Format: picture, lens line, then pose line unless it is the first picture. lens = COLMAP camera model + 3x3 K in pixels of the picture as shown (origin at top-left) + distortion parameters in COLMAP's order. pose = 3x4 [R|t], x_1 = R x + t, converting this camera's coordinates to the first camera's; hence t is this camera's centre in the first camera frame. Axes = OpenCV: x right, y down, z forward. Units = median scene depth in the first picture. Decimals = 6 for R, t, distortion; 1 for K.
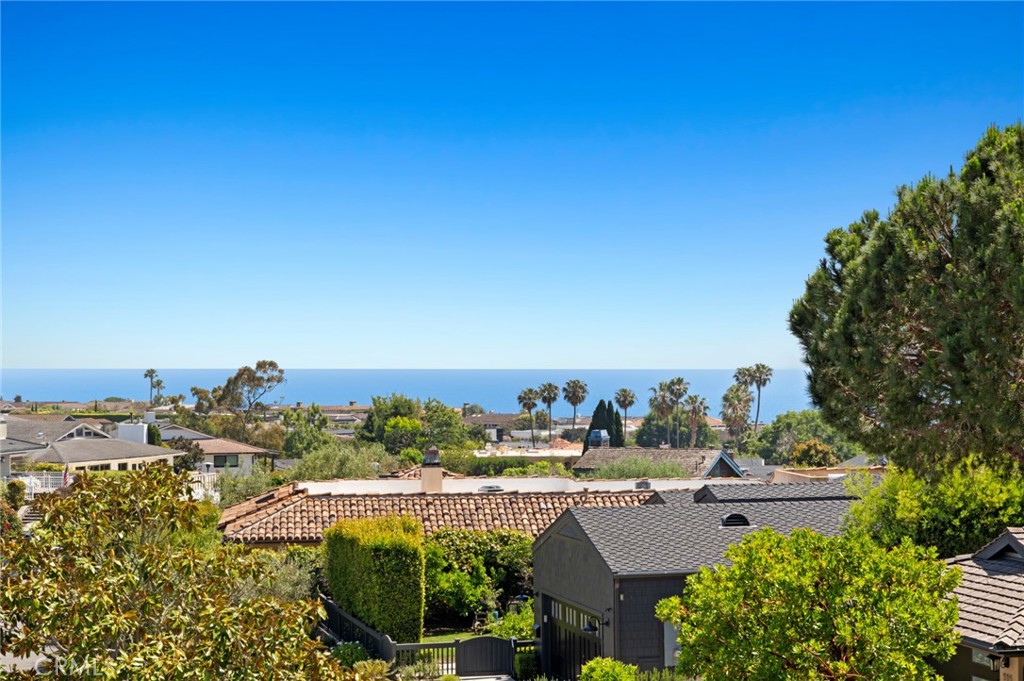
lens RADIAL K [[2006.2, 0, 459.5], [0, 2006.2, 338.9], [0, 0, 1]] dist [0.032942, 0.000000]
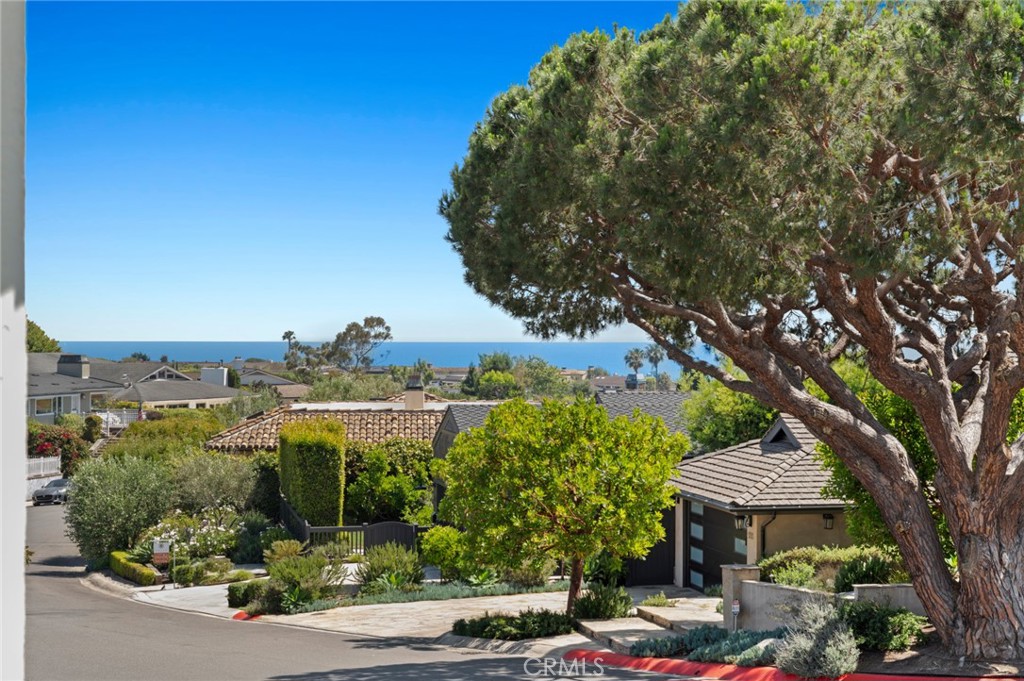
lens RADIAL K [[2006.2, 0, 511.0], [0, 2006.2, 339.3], [0, 0, 1]] dist [0.032942, 0.000000]
pose [[0.997682, 0.008085, -0.067567, 0.124564], [-0.007278, 0.999899, 0.012183, 0.024529], [0.067659, -0.011663, 0.997640, -0.098922]]
